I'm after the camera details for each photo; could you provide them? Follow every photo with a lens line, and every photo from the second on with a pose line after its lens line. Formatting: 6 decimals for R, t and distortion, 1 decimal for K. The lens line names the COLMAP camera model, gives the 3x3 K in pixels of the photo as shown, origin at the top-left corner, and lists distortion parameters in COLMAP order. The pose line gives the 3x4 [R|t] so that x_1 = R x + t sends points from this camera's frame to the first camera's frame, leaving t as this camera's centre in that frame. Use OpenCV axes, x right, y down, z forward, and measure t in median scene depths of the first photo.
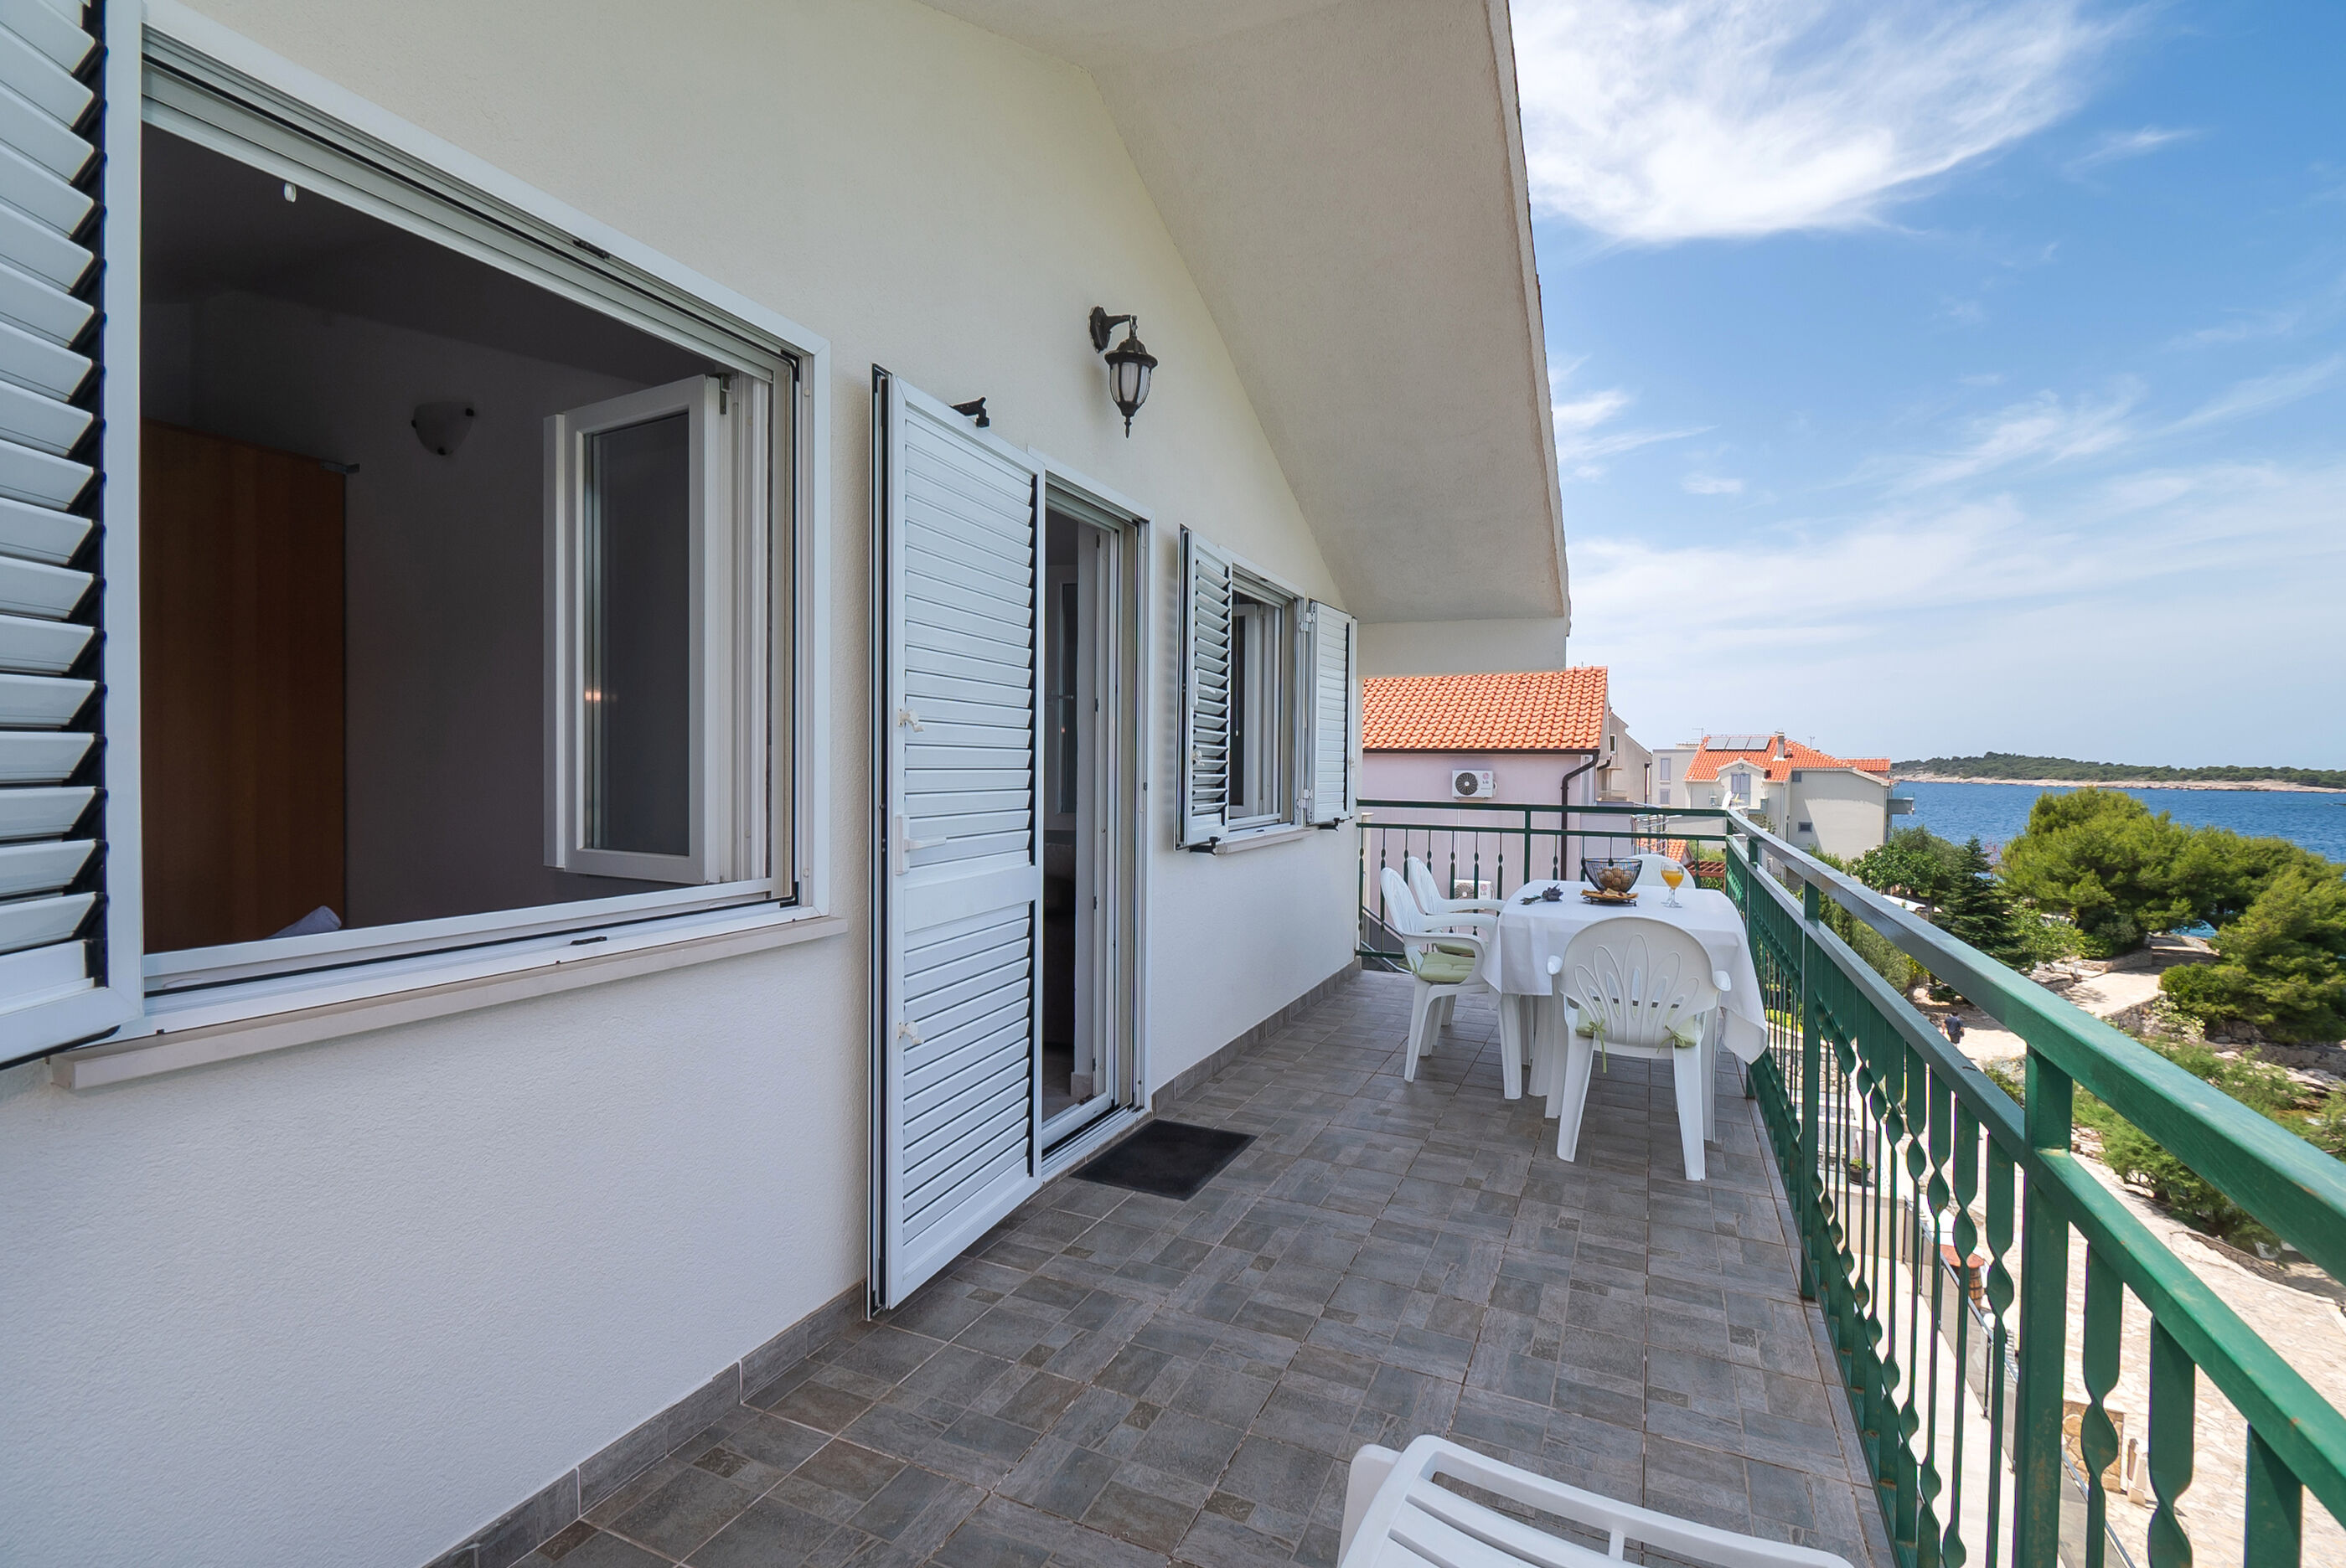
lens RADIAL K [[1057.5, 0, 1189.9], [0, 1057.5, 773.3], [0, 0, 1]] dist [0.011078, -0.012943]
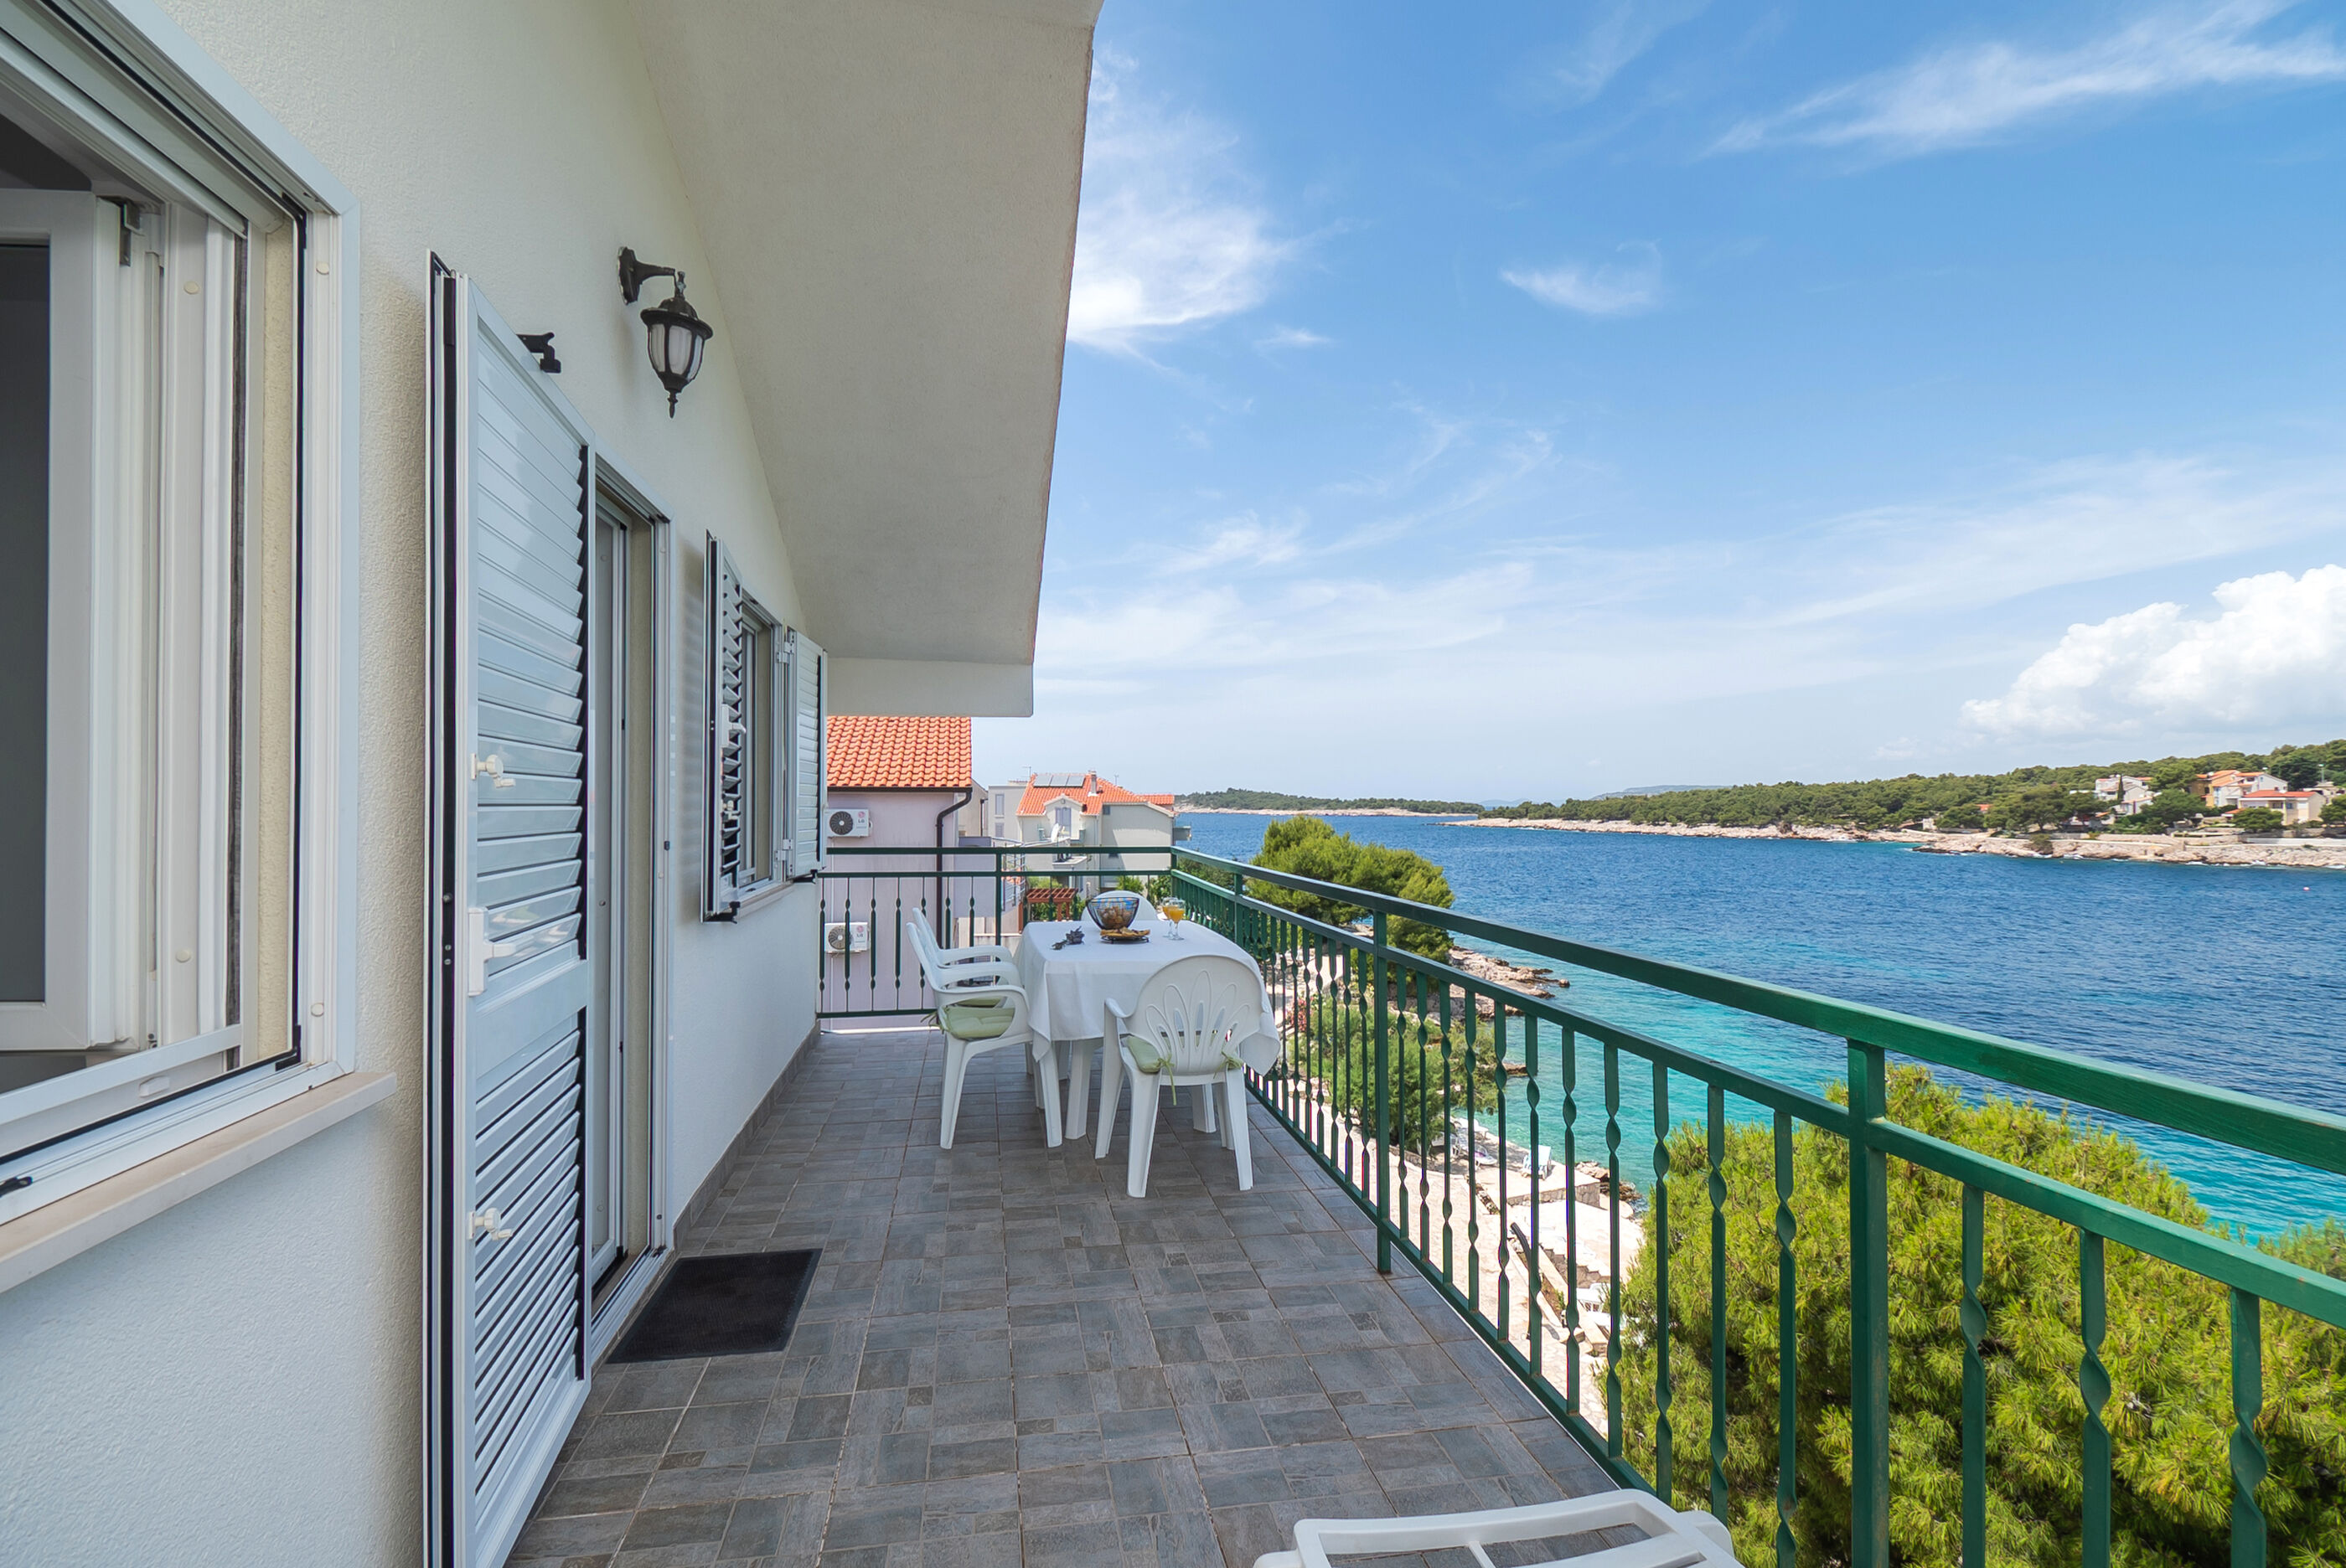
lens RADIAL K [[1057.5, 0, 1189.9], [0, 1057.5, 773.3], [0, 0, 1]] dist [0.011078, -0.012943]
pose [[0.817495, 0.008161, 0.575878, -0.169912], [0.011304, 0.999480, -0.030211, -0.012808], [-0.575825, 0.031207, 0.816977, 0.098046]]
